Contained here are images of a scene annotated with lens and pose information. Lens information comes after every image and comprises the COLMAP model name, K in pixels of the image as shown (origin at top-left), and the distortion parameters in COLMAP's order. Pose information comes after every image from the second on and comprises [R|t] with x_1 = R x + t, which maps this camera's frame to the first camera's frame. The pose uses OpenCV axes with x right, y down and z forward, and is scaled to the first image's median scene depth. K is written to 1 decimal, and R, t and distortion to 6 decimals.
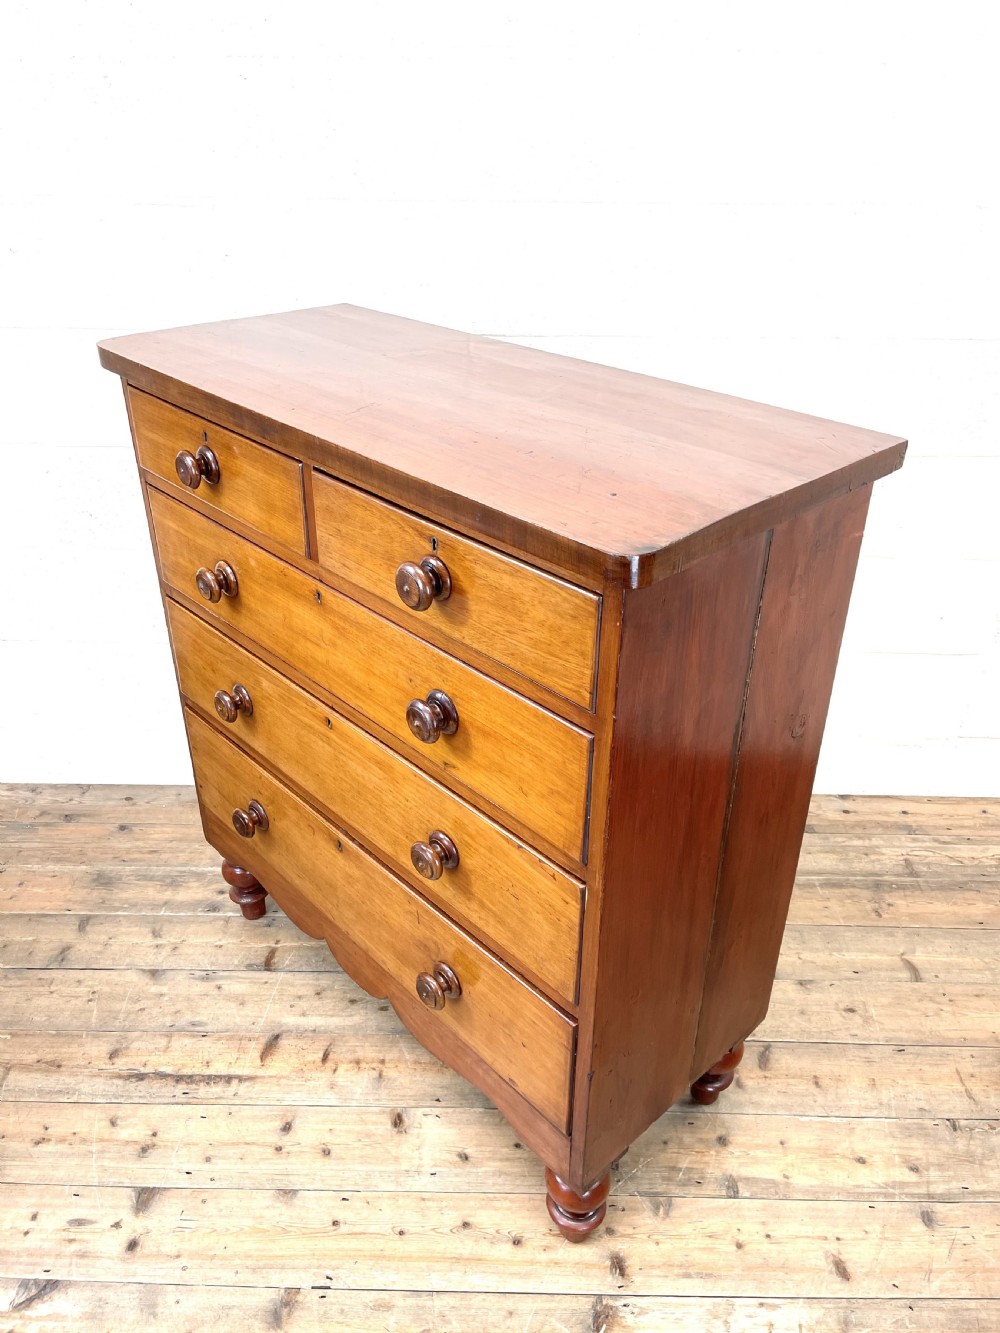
lens RADIAL K [[1007.5, 0, 502.7], [0, 1007.5, 673.5], [0, 0, 1]] dist [0.074364, -0.106584]
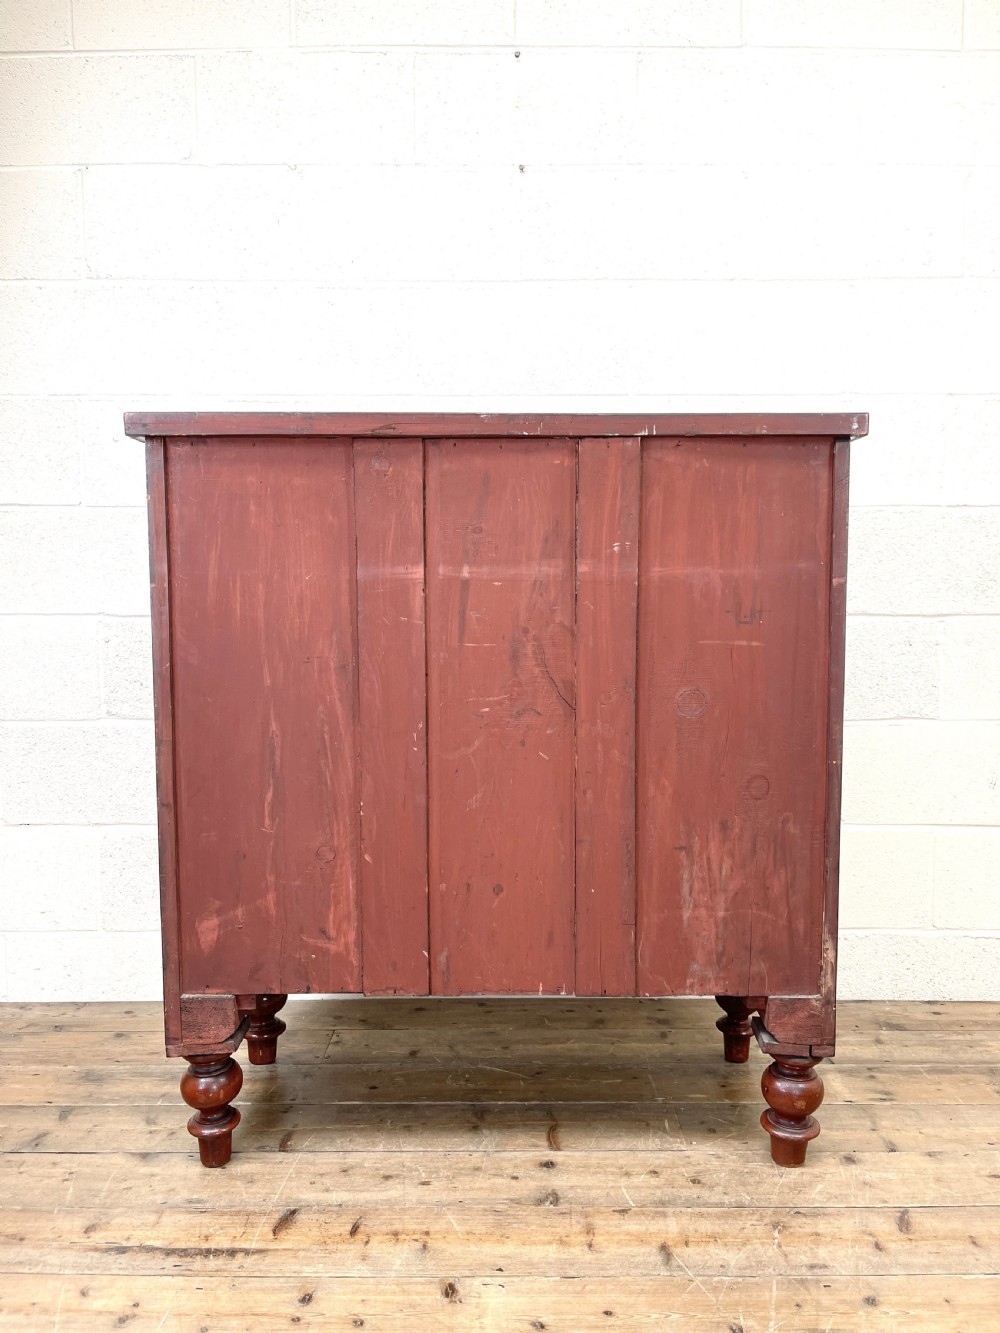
lens RADIAL K [[1007.5, 0, 503.0], [0, 1007.5, 670.2], [0, 0, 1]] dist [0.074364, -0.106584]
pose [[0.999899, -0.011637, 0.008131, -0.053318], [0.014024, 0.898630, -0.438483, 0.300406], [-0.002204, 0.438553, 0.898703, 0.081310]]
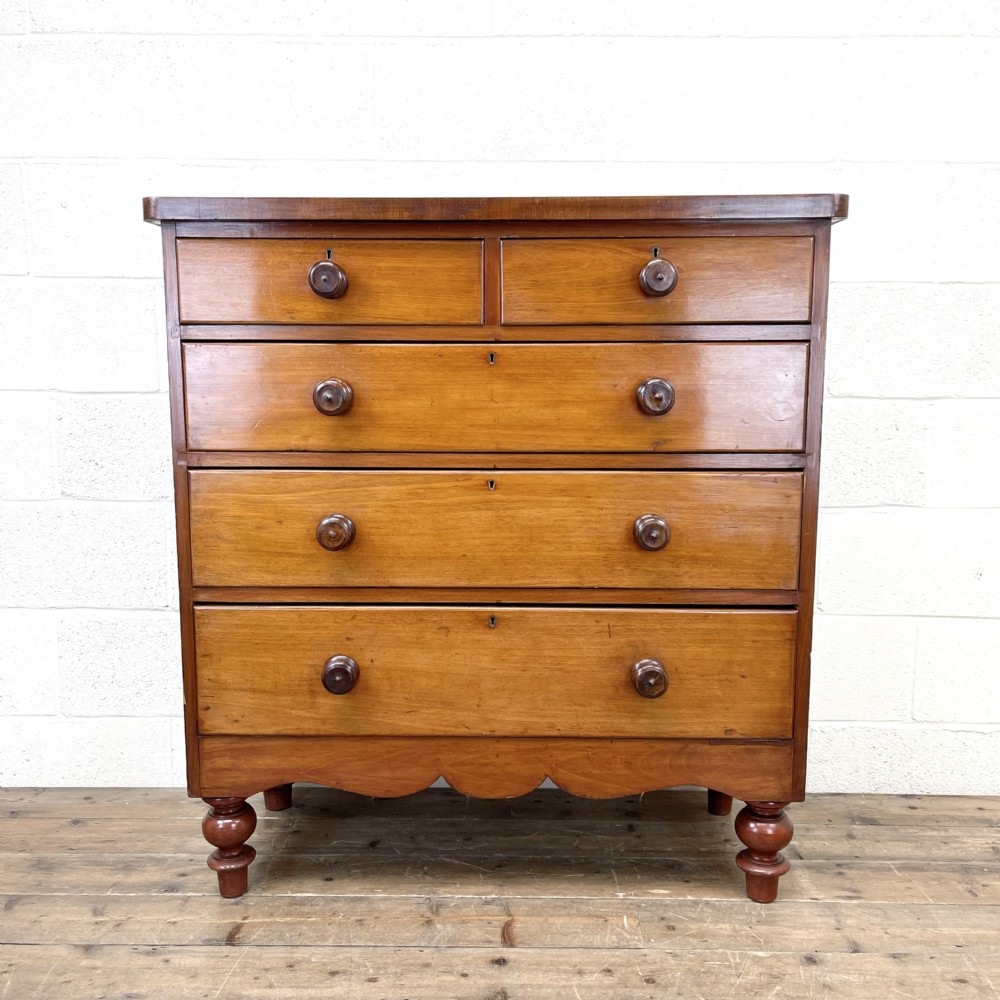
lens RADIAL K [[1013.0, 0, 503.3], [0, 1013.0, 505.1], [0, 0, 1]] dist [0.027153, 0.000000]
pose [[0.999993, -0.003862, 0.000112, -0.012544], [0.003601, 0.921008, -0.389526, 0.281128], [0.001401, 0.389523, 0.921015, 0.116062]]
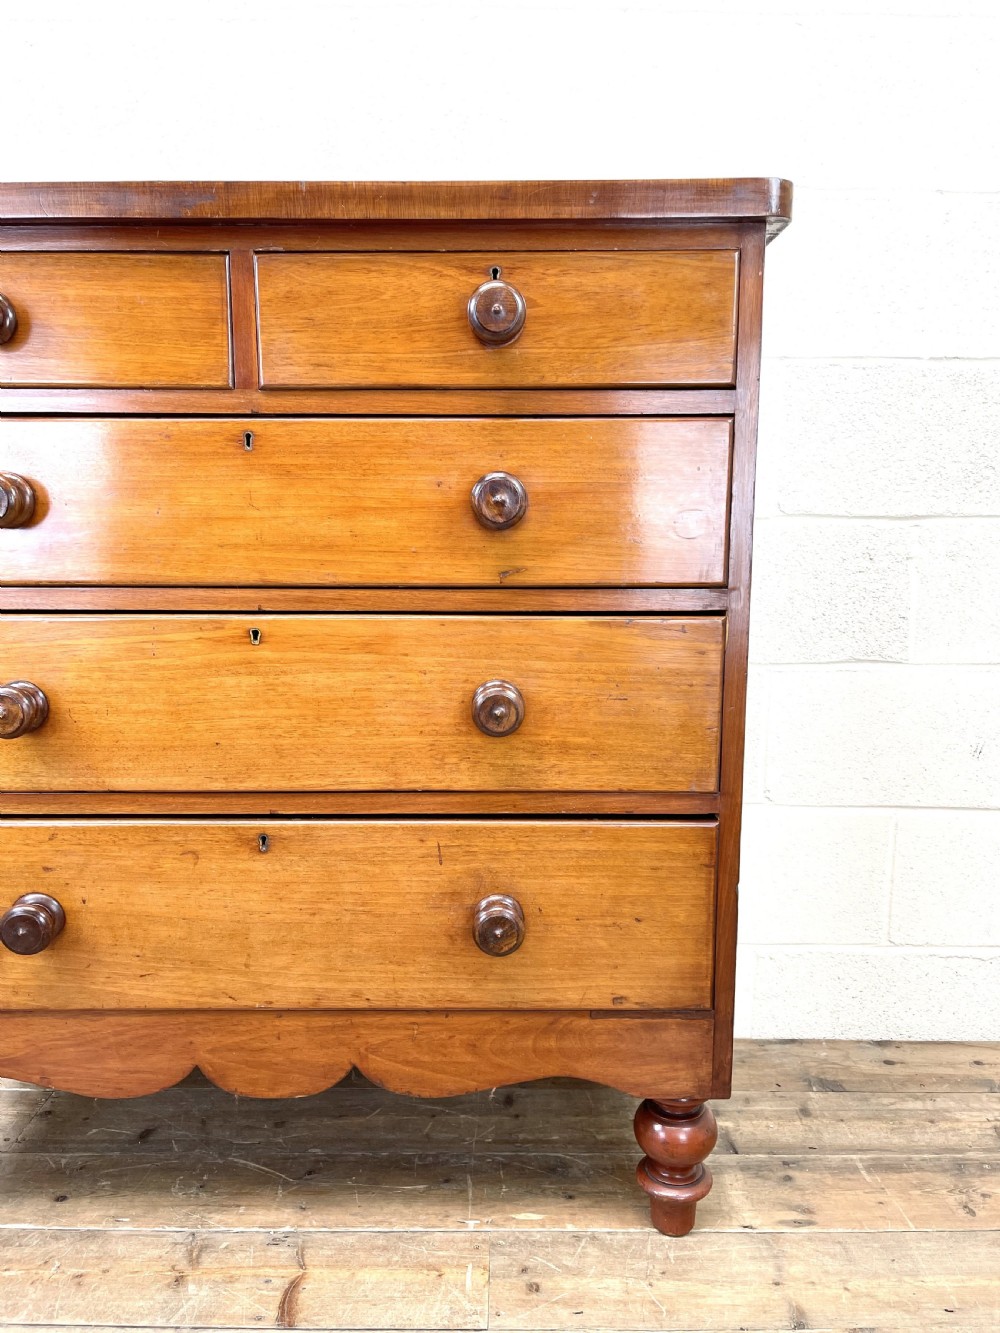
lens RADIAL K [[1007.5, 0, 503.1], [0, 1007.5, 671.9], [0, 0, 1]] dist [0.074364, -0.106584]
pose [[0.999863, -0.006528, 0.015210, 0.097664], [0.011692, 0.929027, -0.369828, 0.169606], [-0.011716, 0.369955, 0.928976, 0.359517]]
